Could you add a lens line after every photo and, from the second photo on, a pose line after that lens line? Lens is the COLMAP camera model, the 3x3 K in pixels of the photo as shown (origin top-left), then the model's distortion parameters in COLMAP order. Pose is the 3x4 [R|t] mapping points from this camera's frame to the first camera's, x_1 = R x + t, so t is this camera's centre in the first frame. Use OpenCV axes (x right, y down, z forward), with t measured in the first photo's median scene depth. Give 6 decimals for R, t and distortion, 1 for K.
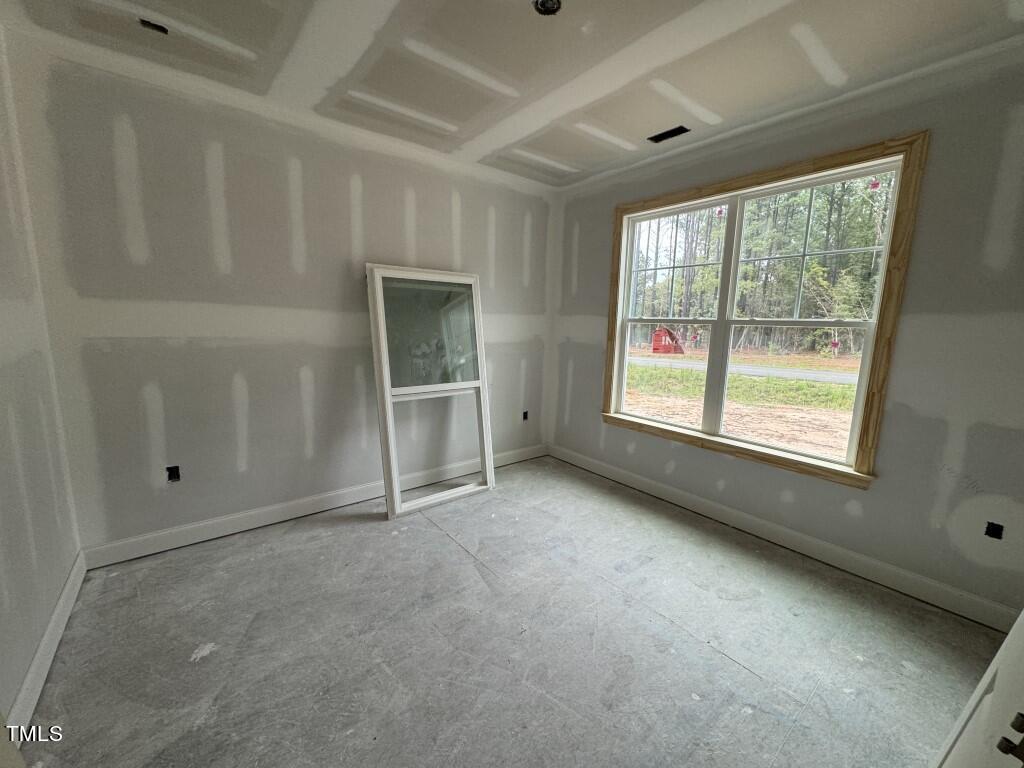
lens RADIAL K [[405.1, 0, 512.0], [0, 405.1, 384.0], [0, 0, 1]] dist [0.000766, 0.000030]
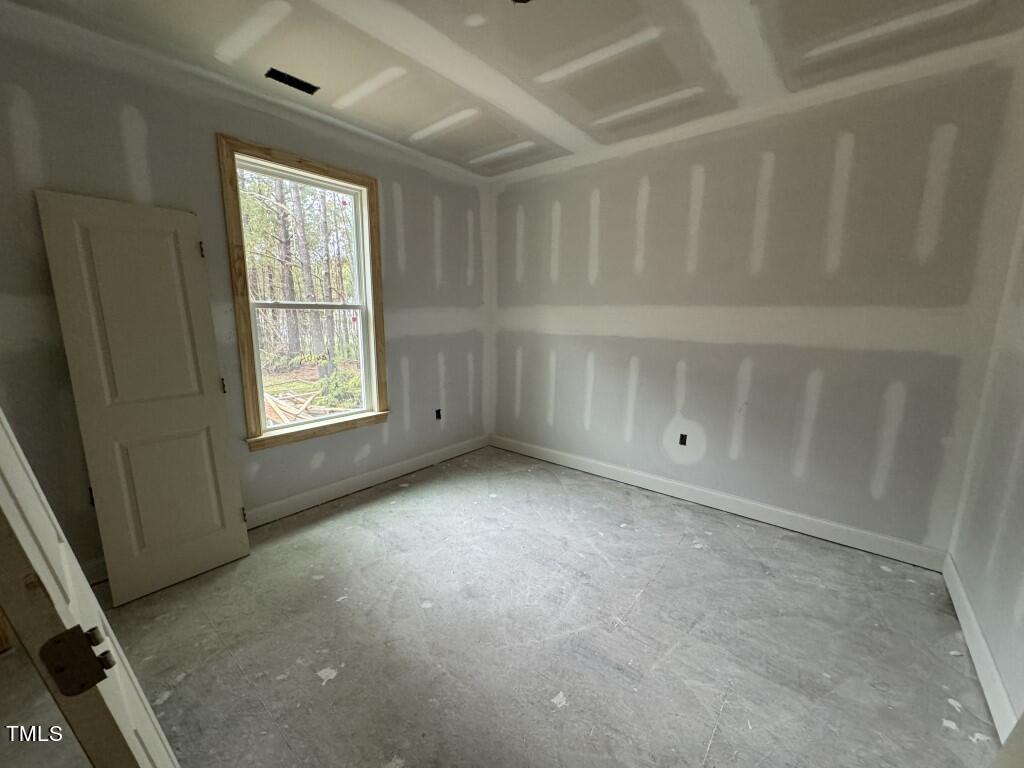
lens RADIAL K [[405.1, 0, 512.0], [0, 405.1, 384.0], [0, 0, 1]] dist [0.000766, 0.000030]
pose [[-0.203128, -0.188588, 0.960819, -0.611254], [0.136764, 0.966193, 0.218557, -0.130558], [-0.969554, 0.175801, -0.170469, 0.792805]]
